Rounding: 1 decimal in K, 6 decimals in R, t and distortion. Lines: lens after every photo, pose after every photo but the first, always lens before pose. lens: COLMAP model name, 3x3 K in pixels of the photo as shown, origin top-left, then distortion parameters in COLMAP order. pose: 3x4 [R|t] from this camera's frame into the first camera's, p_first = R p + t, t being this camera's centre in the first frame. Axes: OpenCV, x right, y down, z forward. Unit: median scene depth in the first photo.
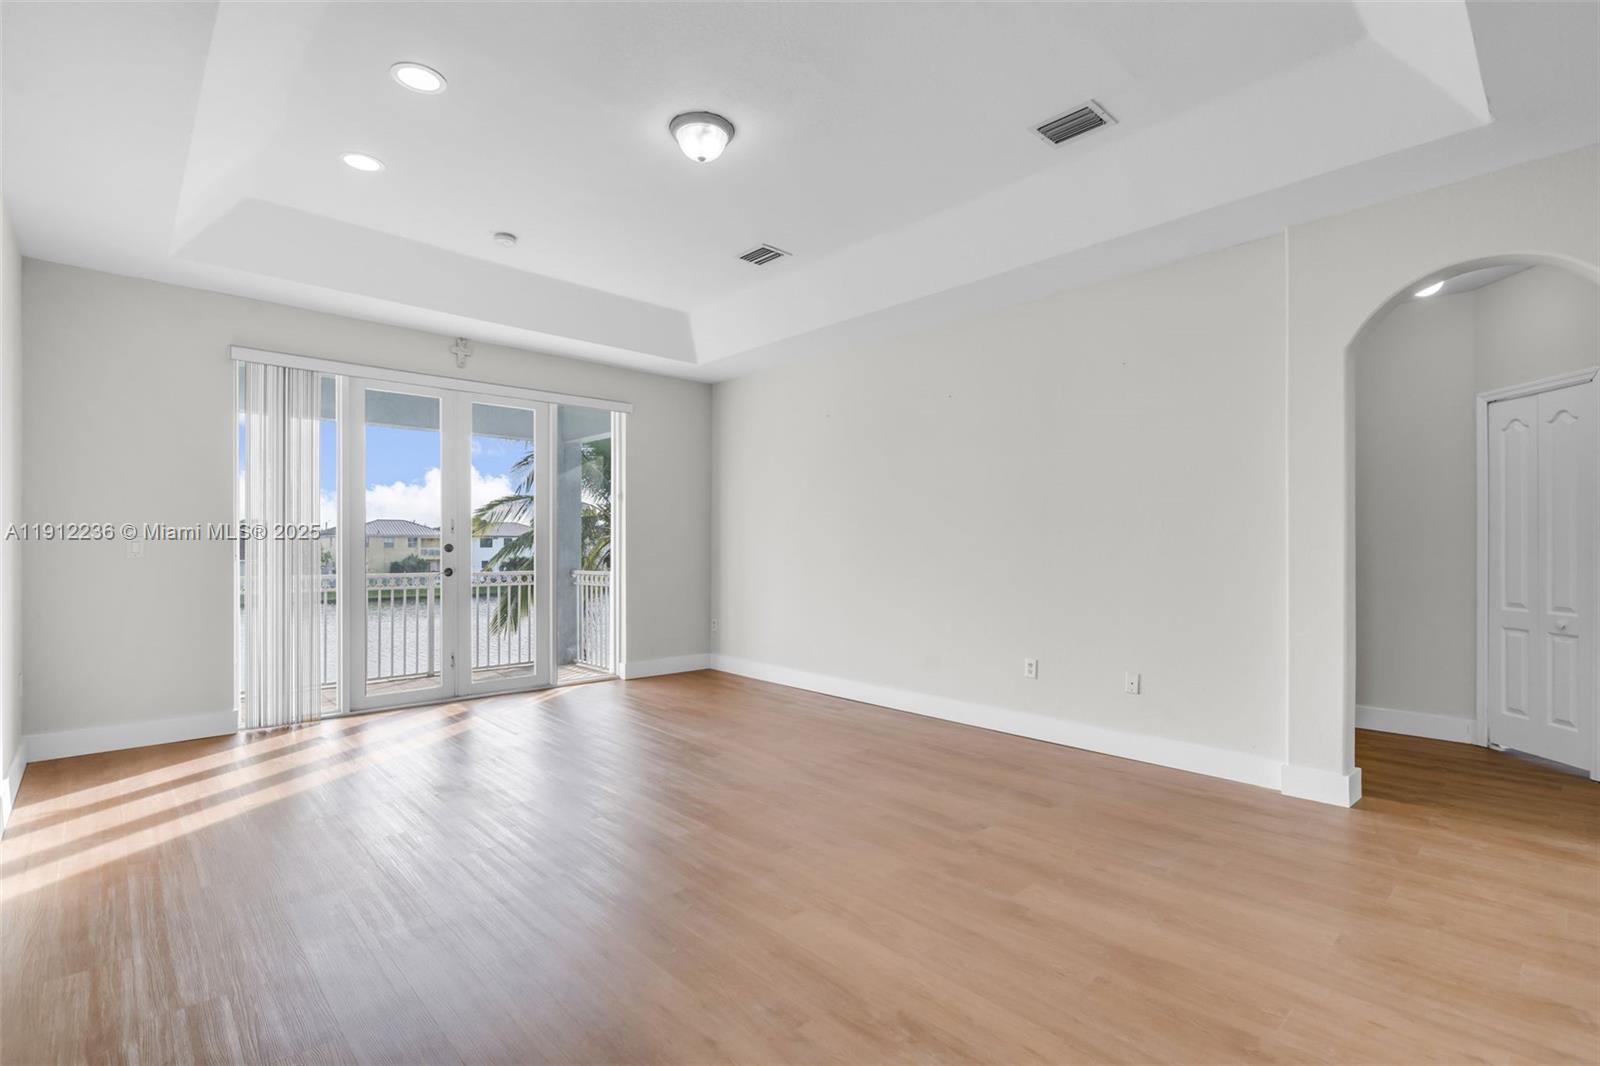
lens RADIAL K [[735.2, 0, 803.5], [0, 735.2, 547.2], [0, 0, 1]] dist [-0.002623, -0.000290]
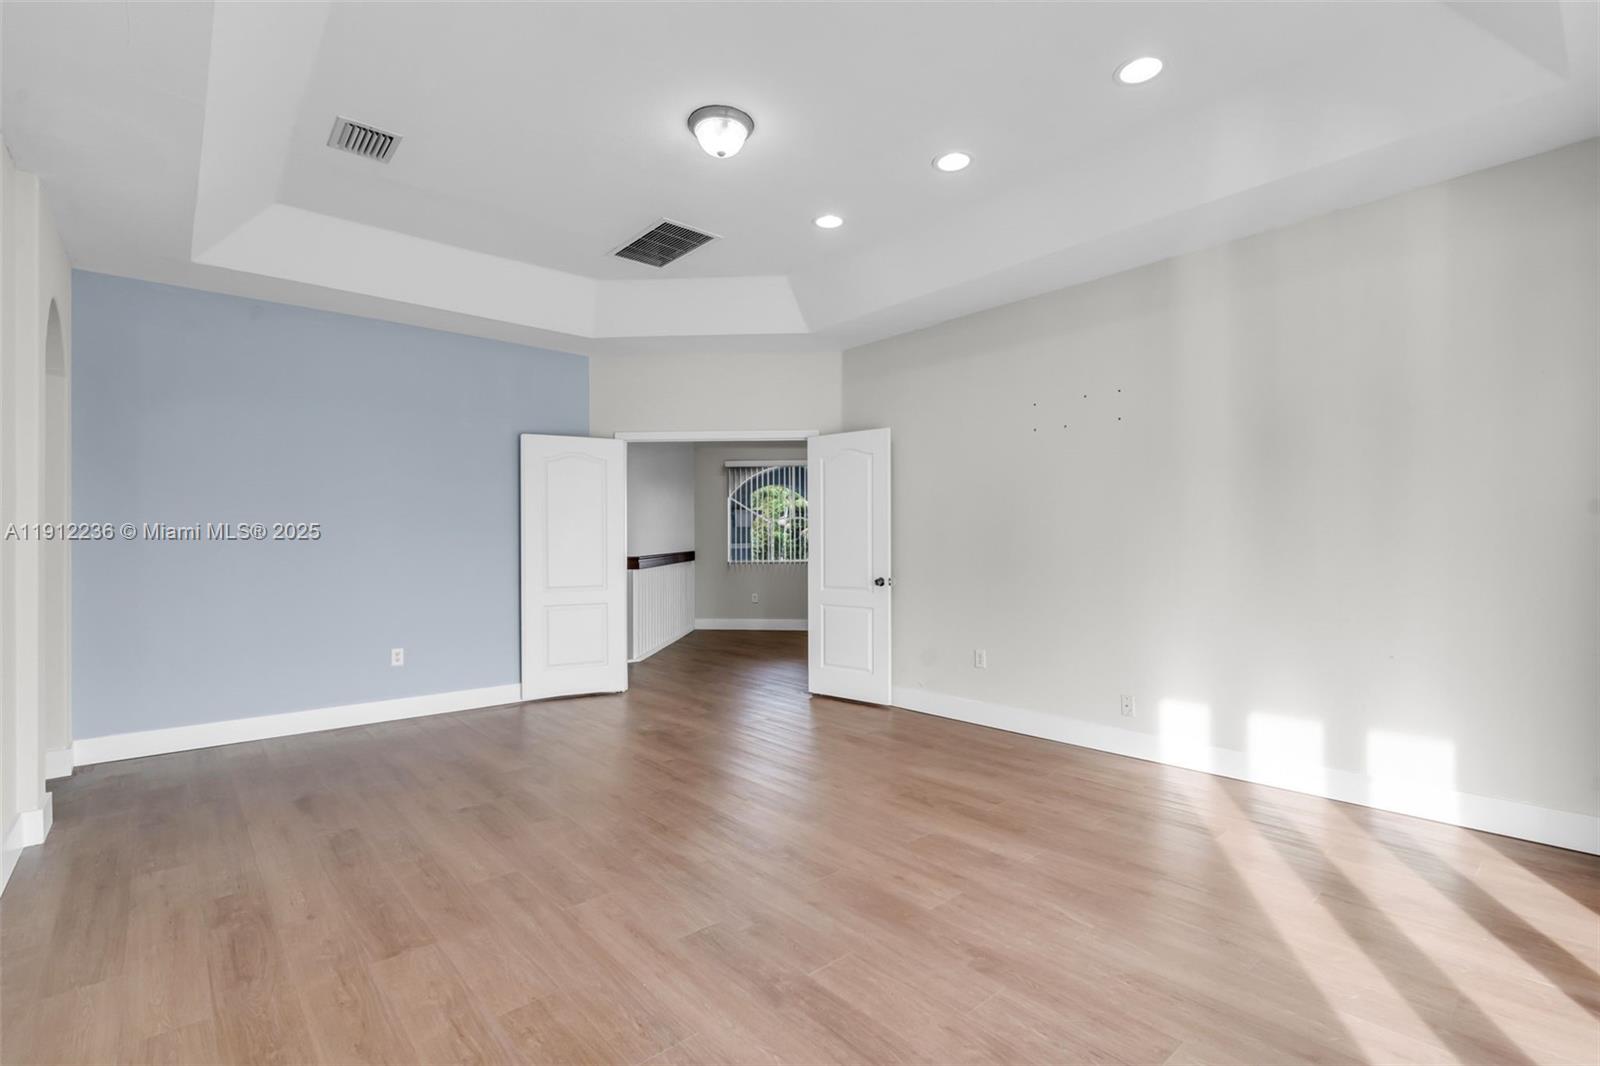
lens RADIAL K [[741.5, 0, 797.7], [0, 741.5, 532.8], [0, 0, 1]] dist [-0.001429, 0.000004]
pose [[-0.999110, 0.007439, 0.041517, -0.244178], [0.006958, 0.999907, -0.011711, -0.005258], [-0.041600, -0.011412, -0.999069, 1.738035]]
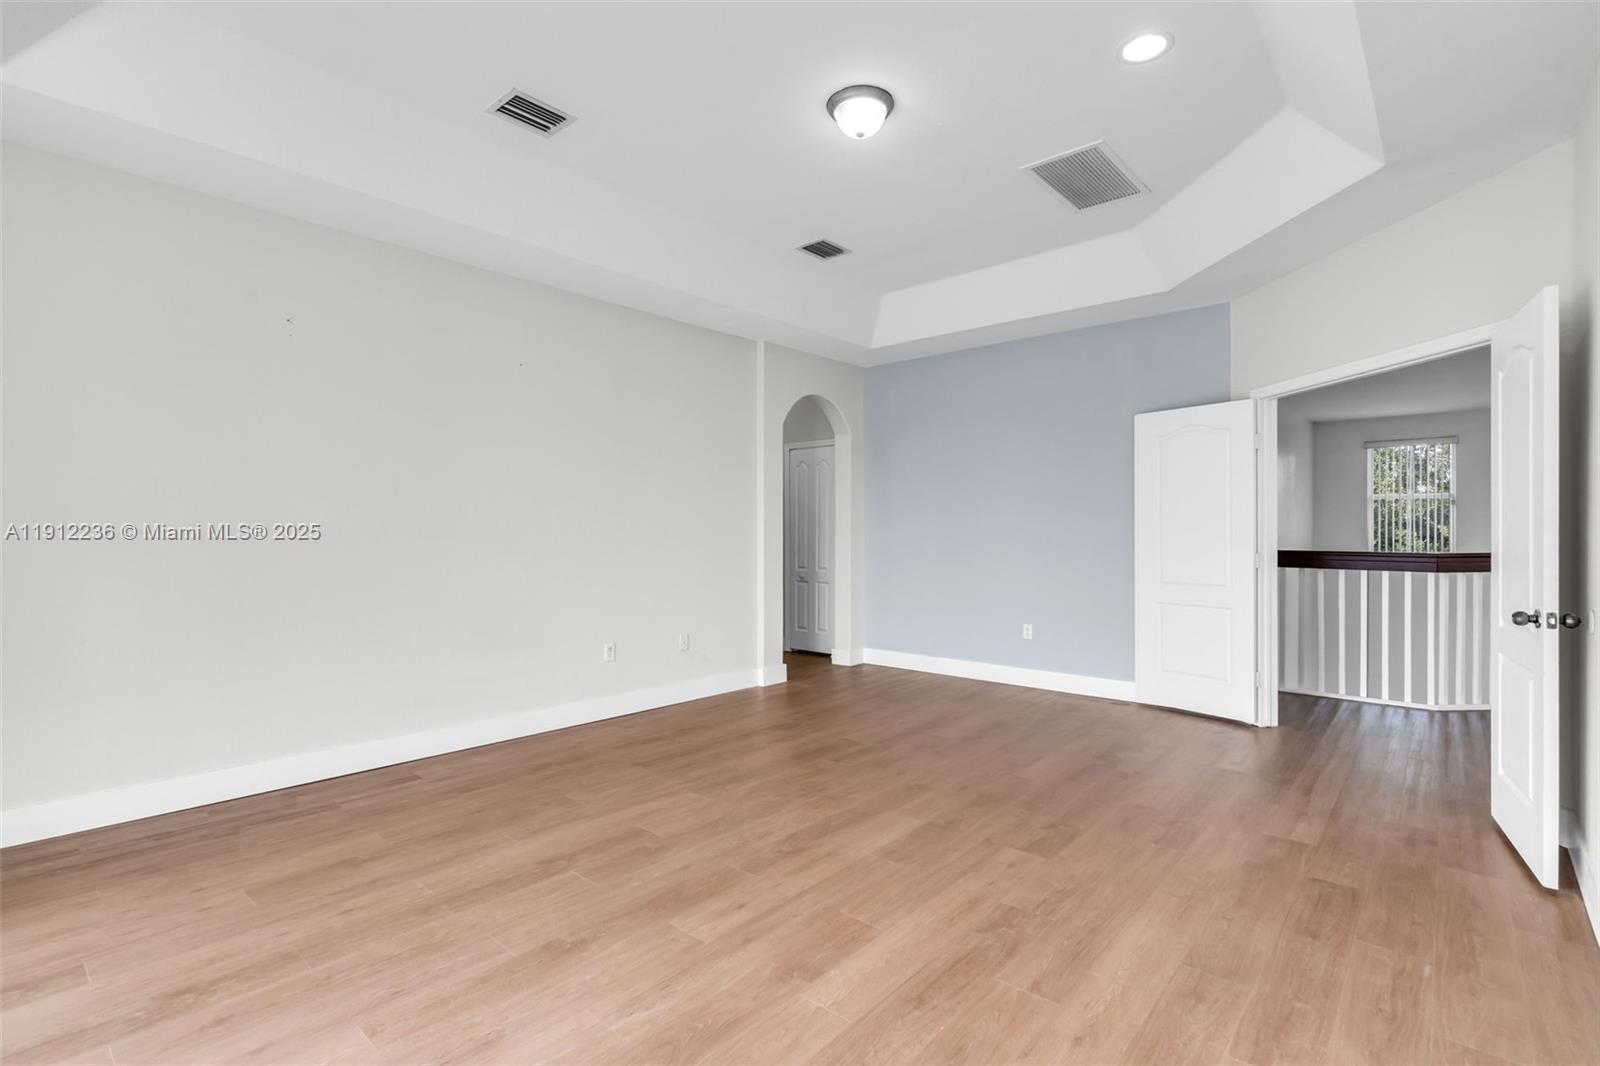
lens RADIAL K [[741.5, 0, 797.7], [0, 741.5, 532.8], [0, 0, 1]] dist [-0.001429, 0.000004]
pose [[-0.089268, 0.000125, 0.996008, -0.960590], [0.002875, 0.999996, 0.000133, -0.007170], [-0.996003, 0.002876, -0.089268, 1.023803]]
